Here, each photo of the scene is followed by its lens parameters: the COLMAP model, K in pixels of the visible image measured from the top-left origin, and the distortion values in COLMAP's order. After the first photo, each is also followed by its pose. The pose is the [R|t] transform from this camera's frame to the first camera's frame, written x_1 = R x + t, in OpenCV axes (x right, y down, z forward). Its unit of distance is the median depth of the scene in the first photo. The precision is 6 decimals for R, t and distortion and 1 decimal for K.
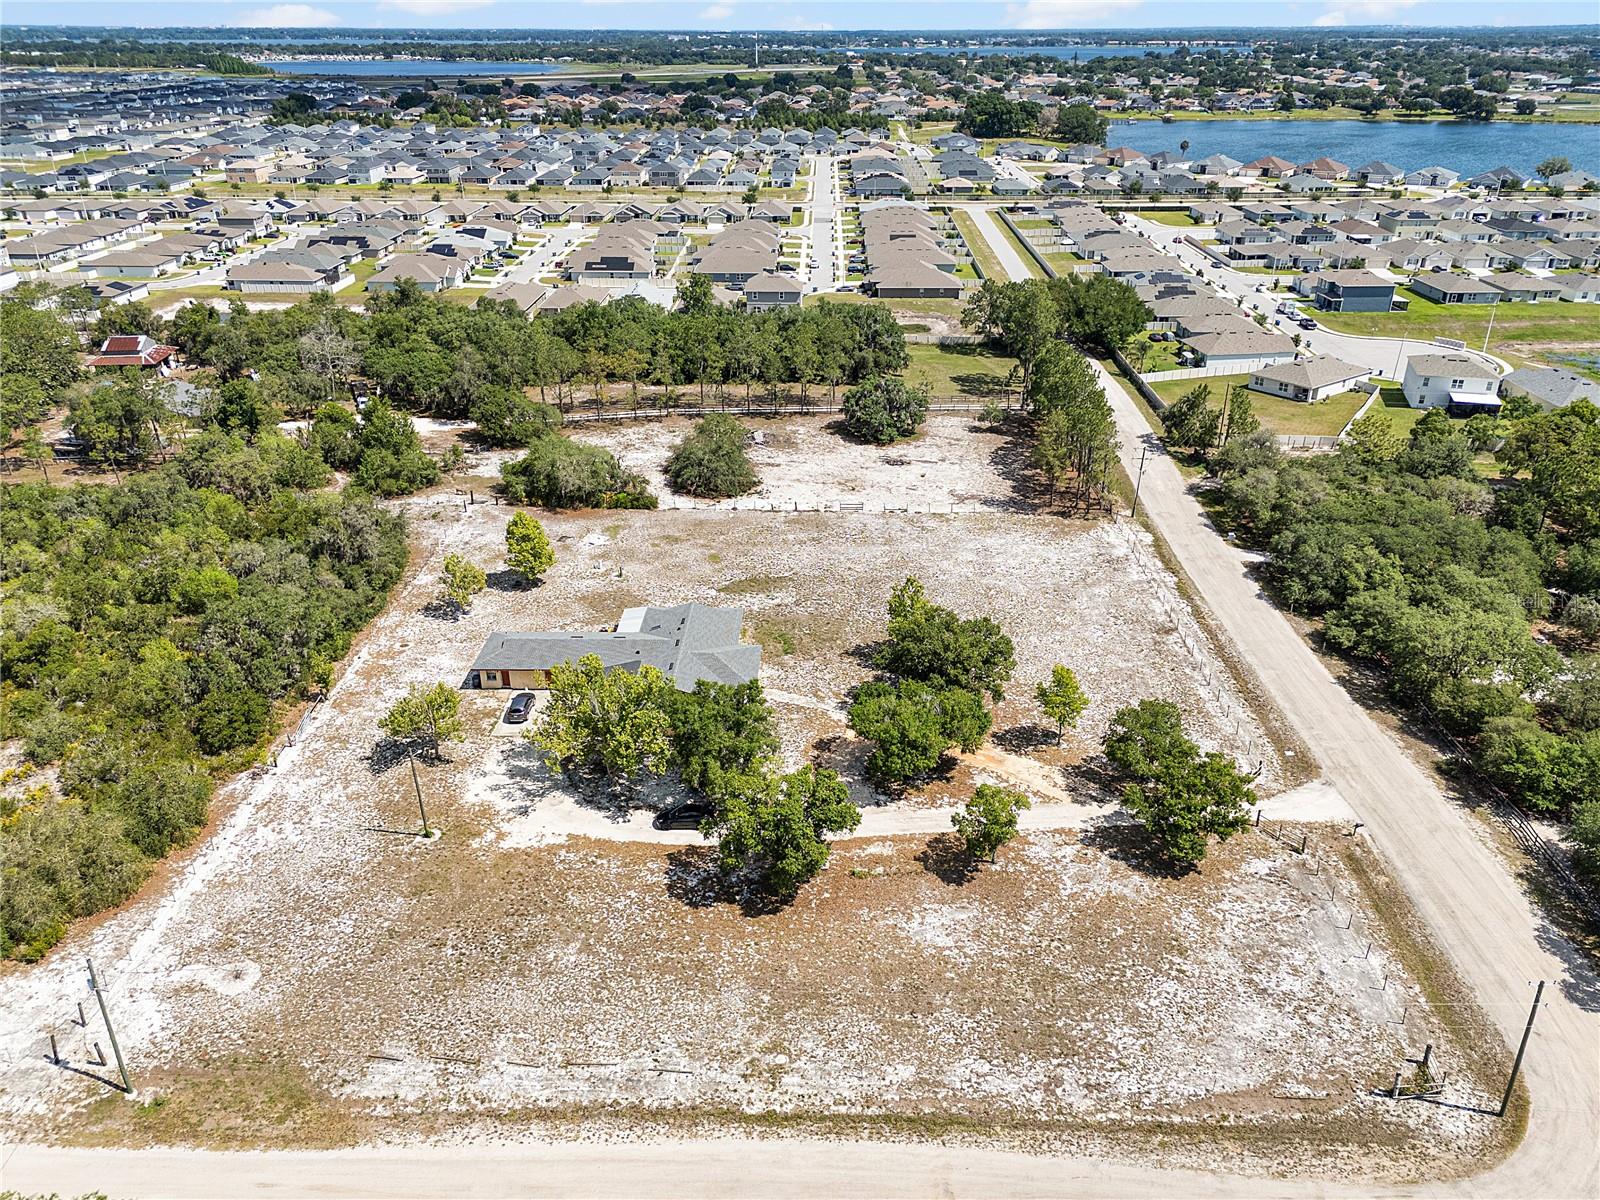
lens RADIAL K [[1187.9, 0, 800.0], [0, 1187.9, 600.0], [0, 0, 1]] dist [0.047816, -0.033012]
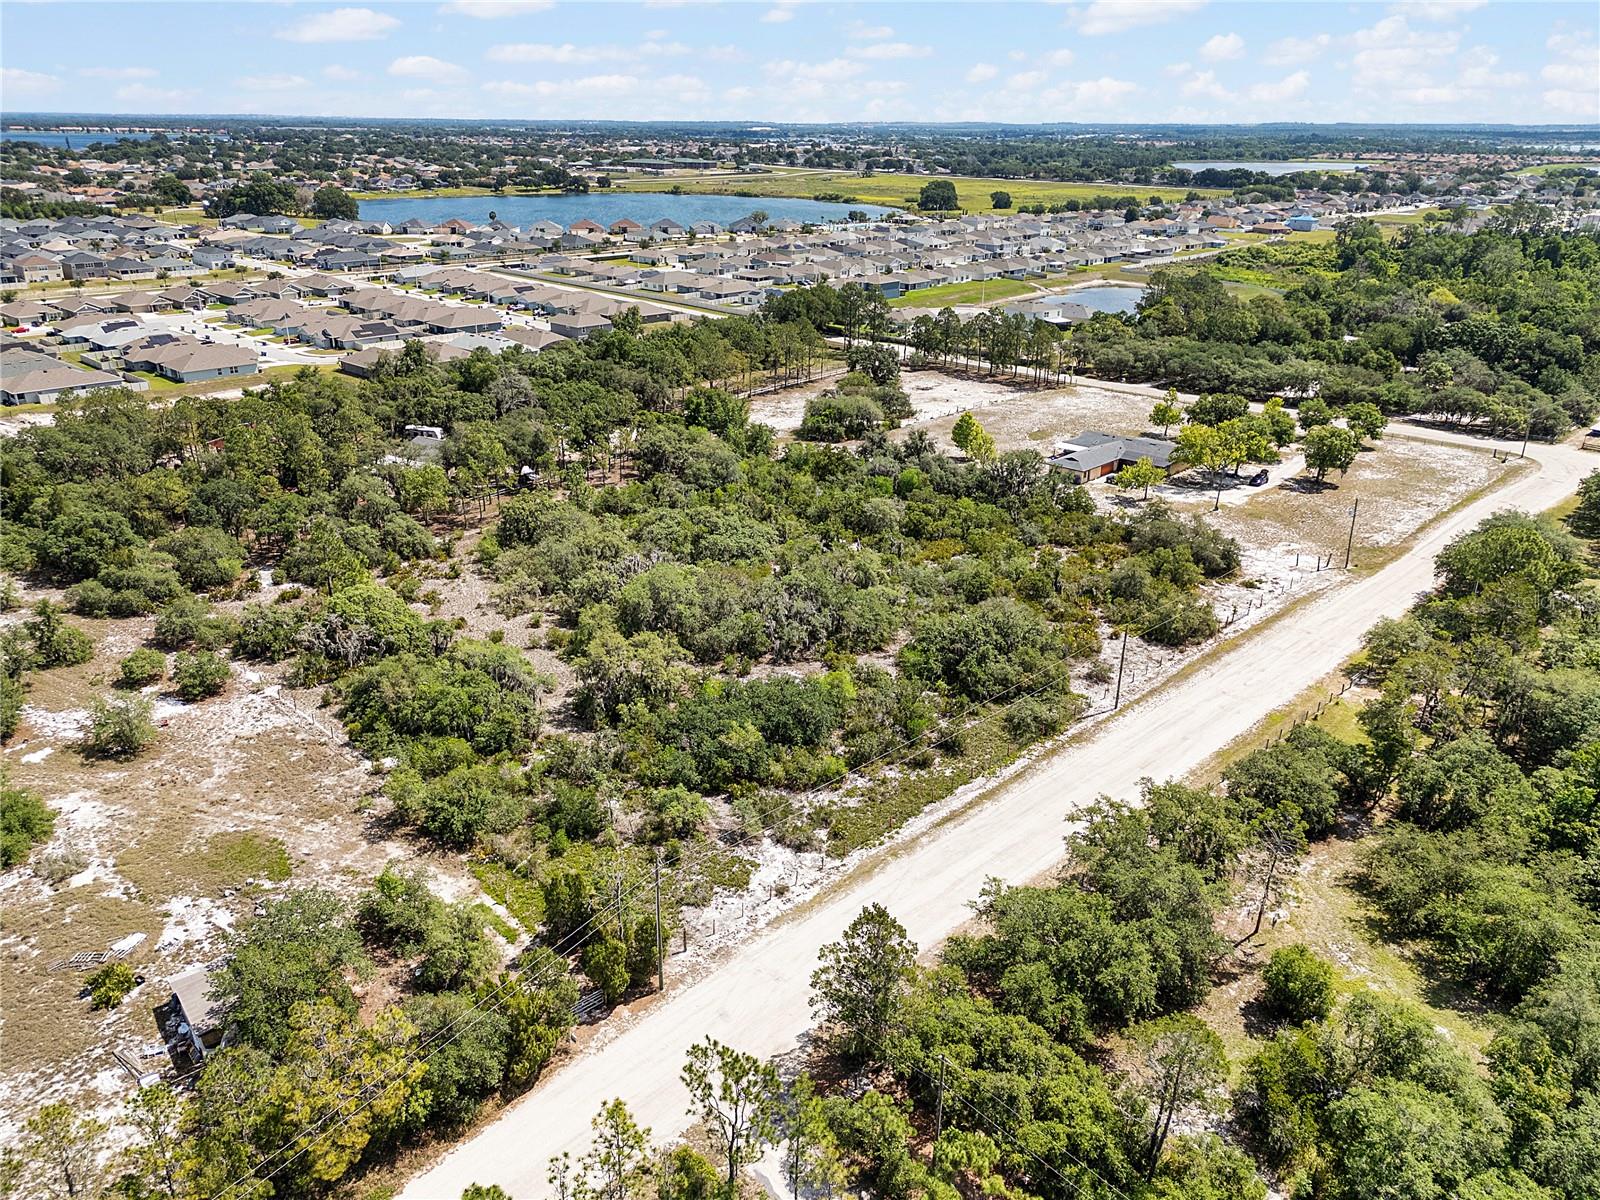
lens RADIAL K [[1180.5, 0, 800.0], [0, 1180.5, 600.0], [0, 0, 1]] dist [0.077331, -0.070369]
pose [[0.678771, -0.270462, 0.682730, -1.633863], [0.311419, 0.947983, 0.065928, -0.008335], [-0.665047, 0.167866, 0.727691, 0.018074]]
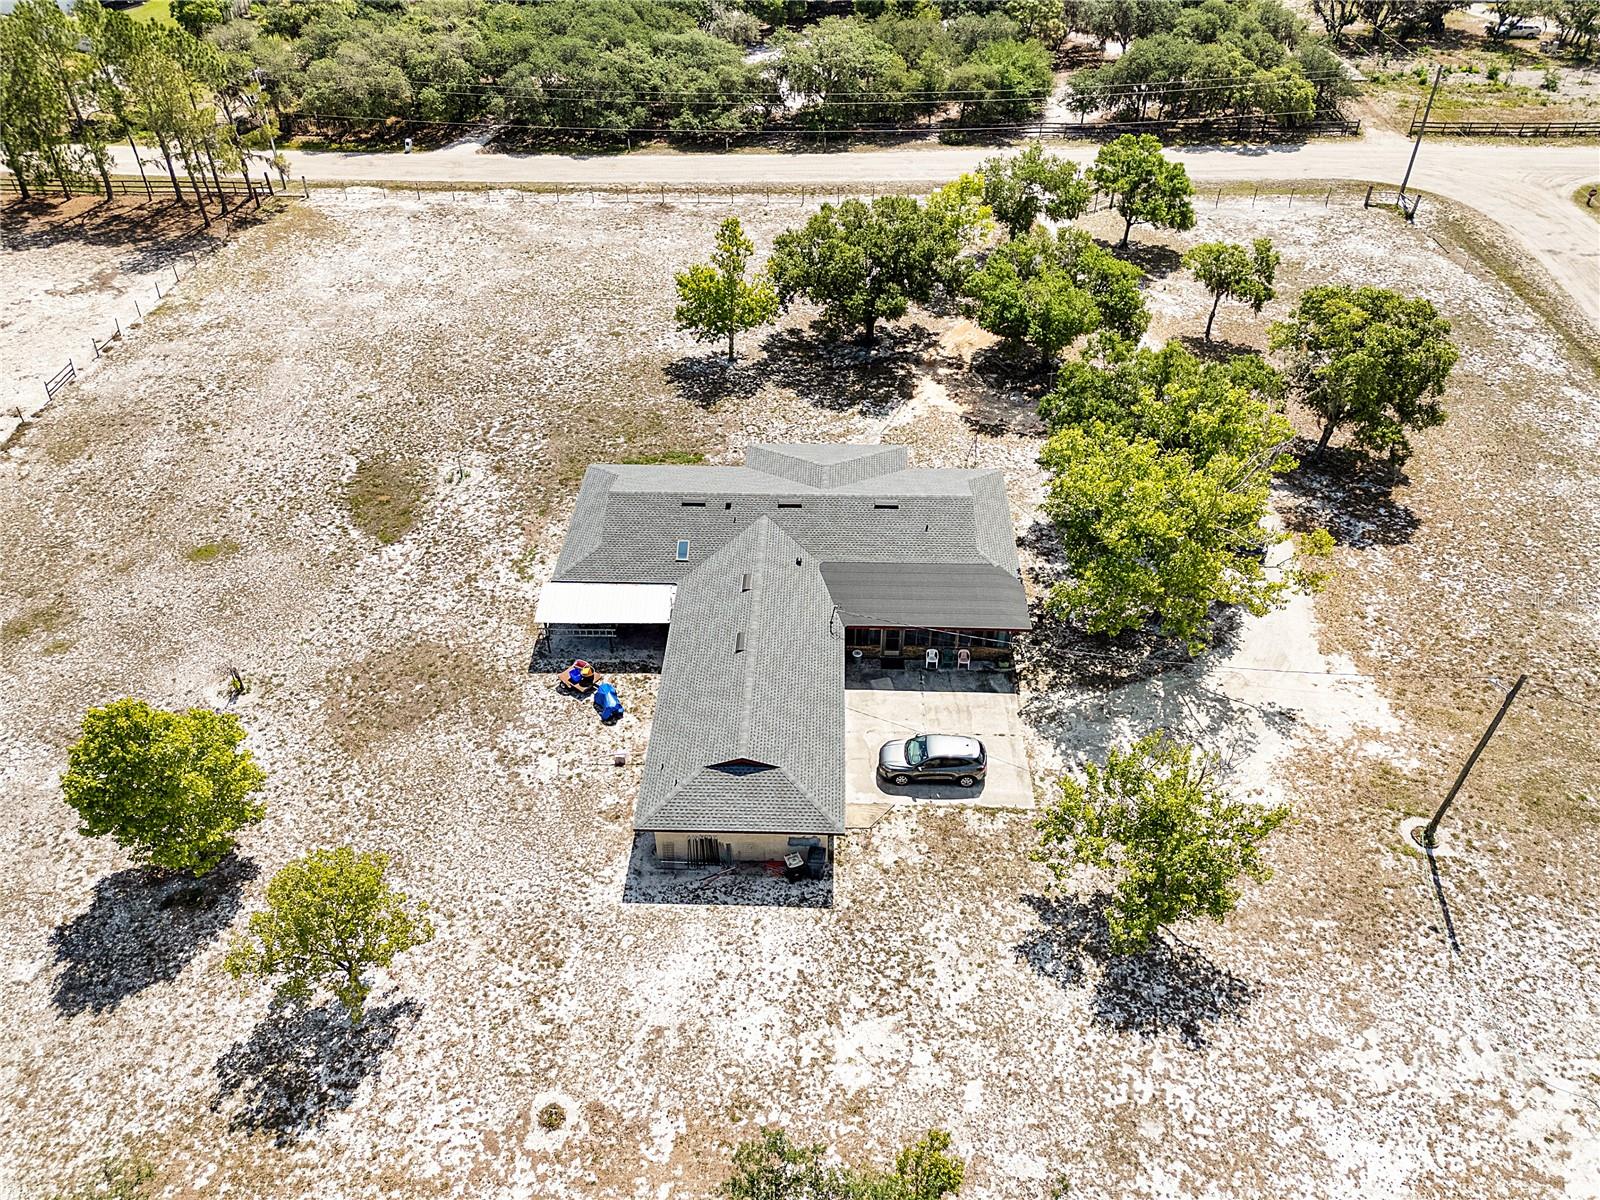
lens RADIAL K [[1180.5, 0, 800.0], [0, 1180.5, 600.0], [0, 0, 1]] dist [0.077331, -0.070369]
pose [[0.007596, -0.623720, 0.781611, -0.471883], [0.437098, 0.705078, 0.558399, -0.192203], [-0.899382, 0.337399, 0.277983, 0.785242]]
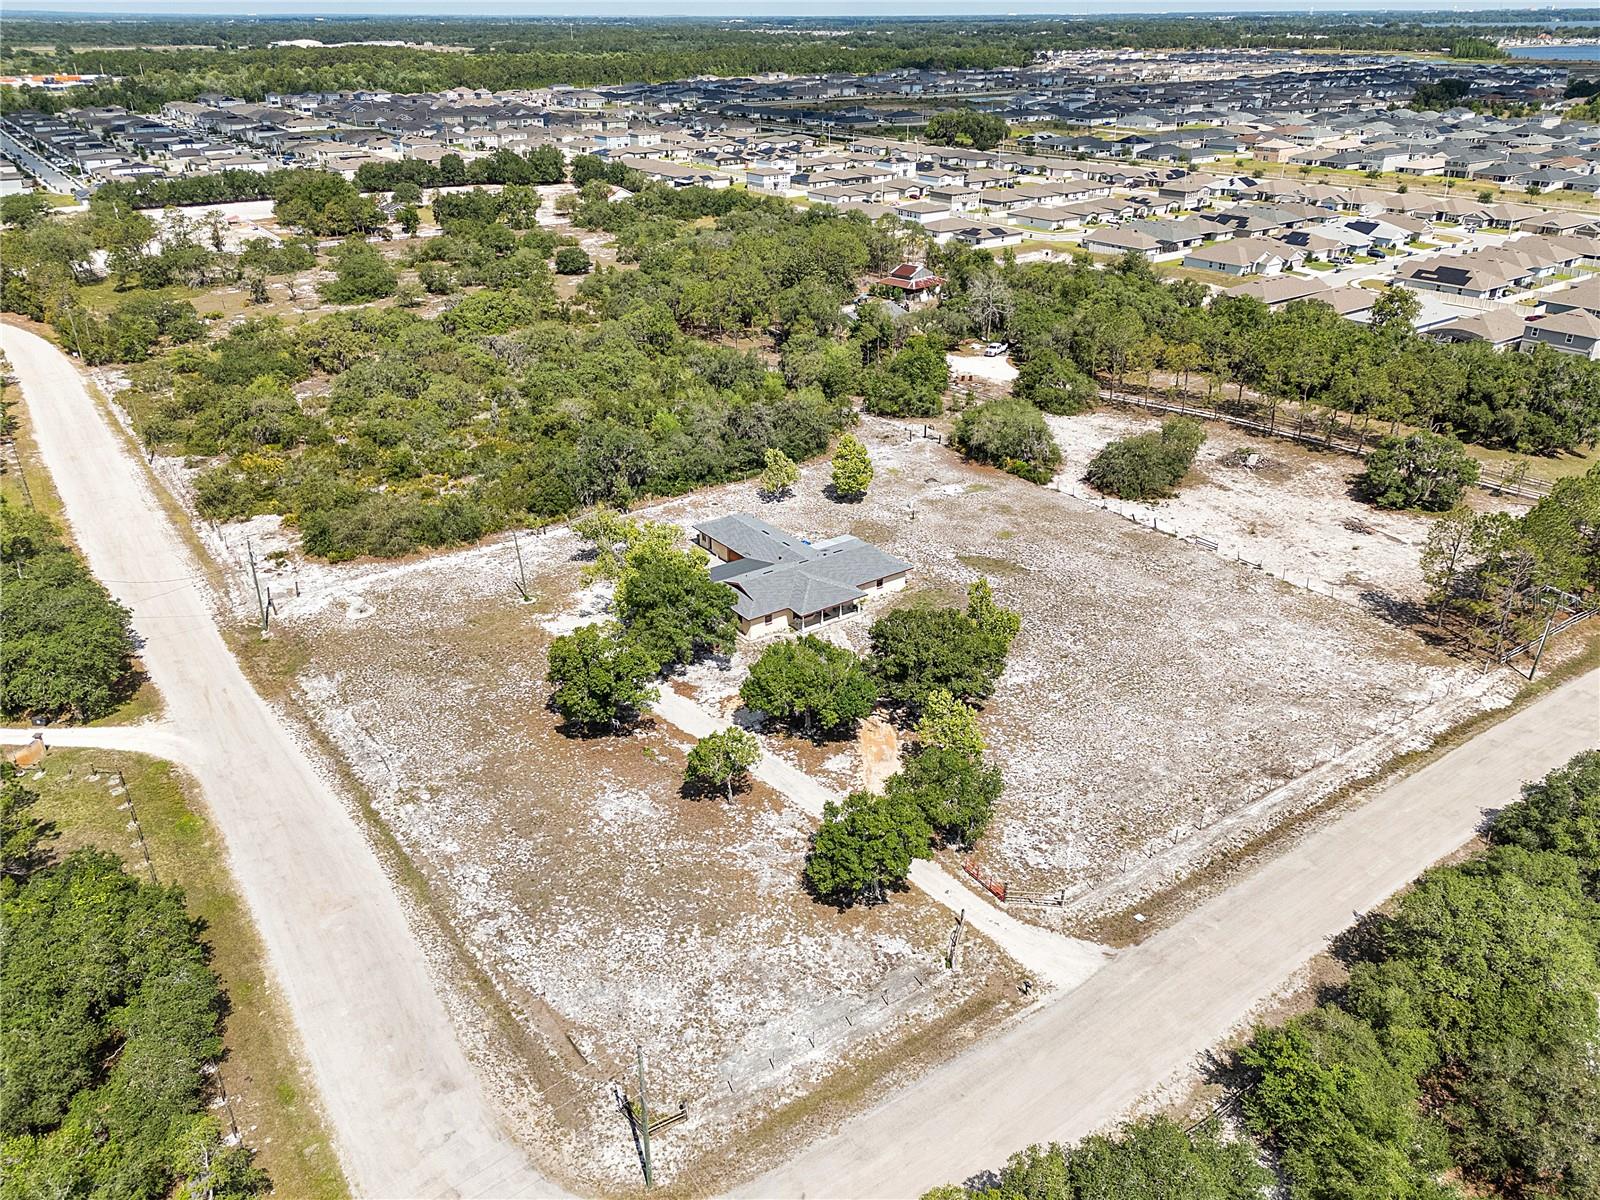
lens RADIAL K [[1187.9, 0, 800.0], [0, 1187.9, 600.0], [0, 0, 1]] dist [0.047816, -0.033012]
pose [[0.602288, 0.349514, -0.717697, 0.644520], [-0.341374, 0.925471, 0.164219, -0.102550], [0.721604, 0.146096, 0.676715, 0.216868]]
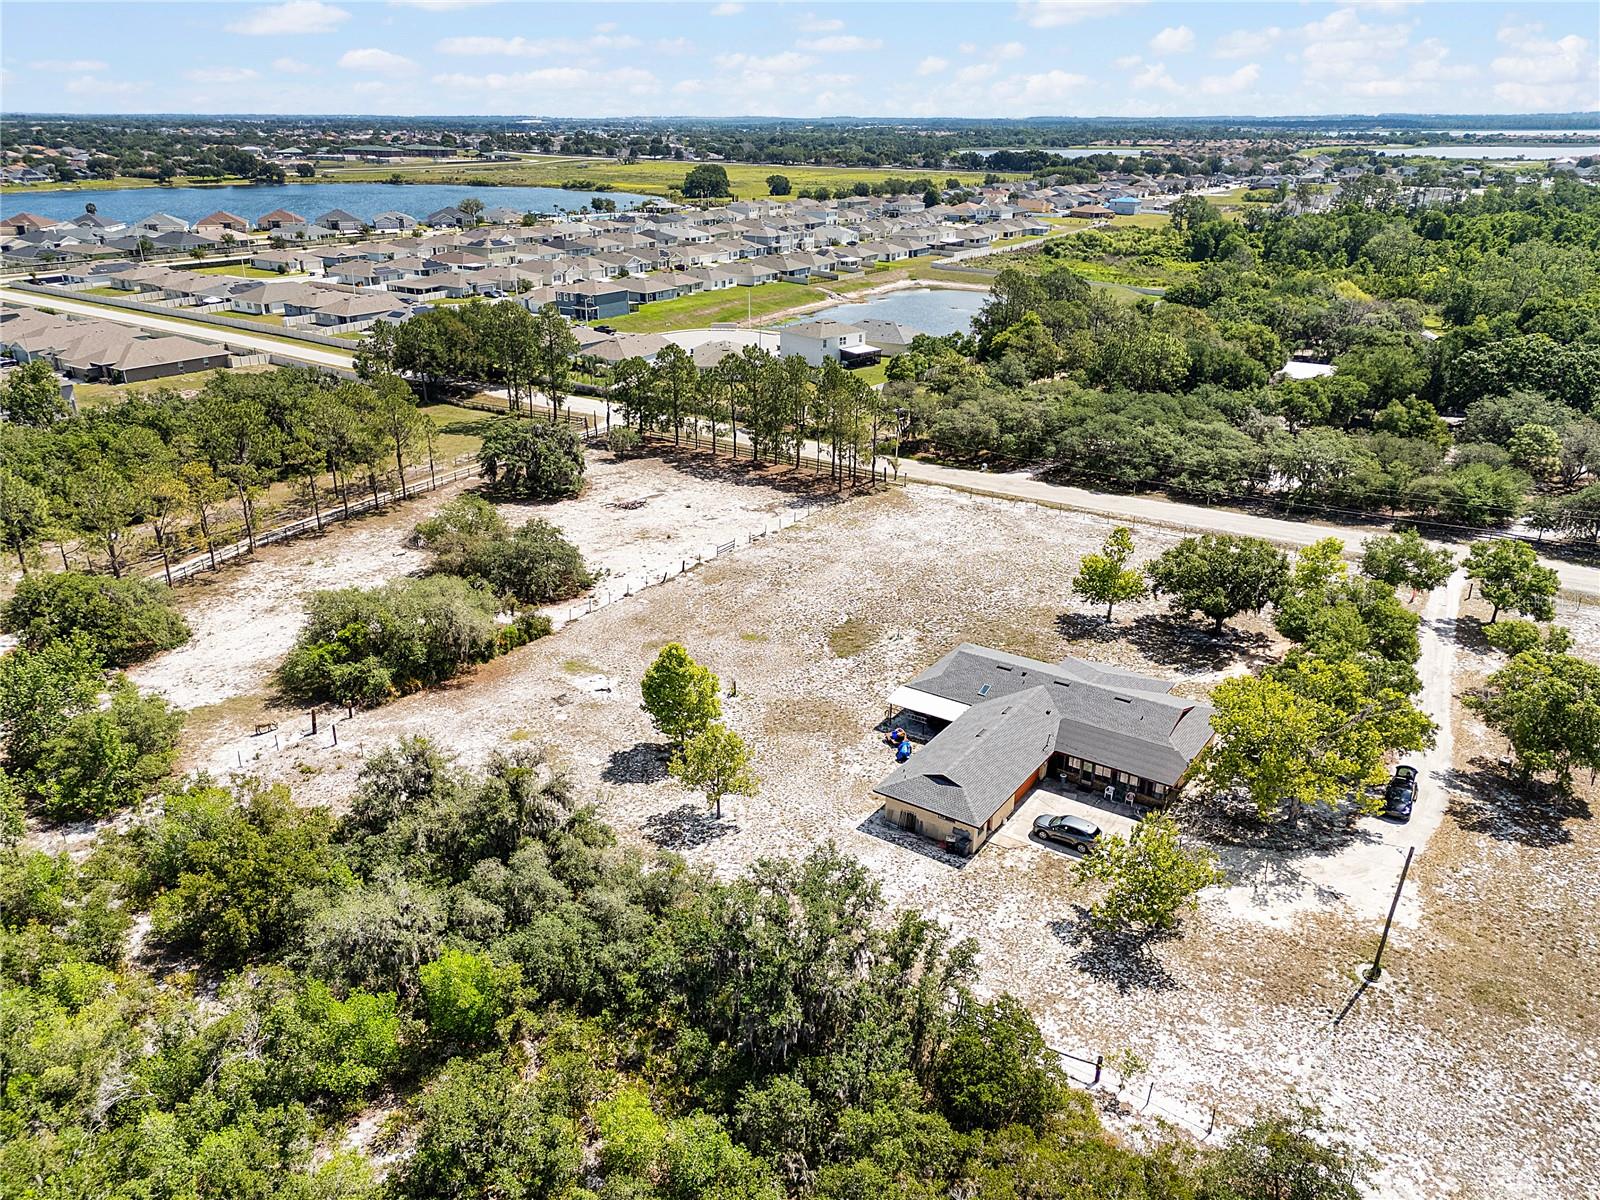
lens RADIAL K [[1180.5, 0, 800.0], [0, 1180.5, 600.0], [0, 0, 1]] dist [0.077331, -0.070369]
pose [[0.545210, -0.314989, 0.776871, -0.714453], [0.362077, 0.924306, 0.120661, -0.155101], [-0.756073, 0.215502, 0.617991, 0.572291]]
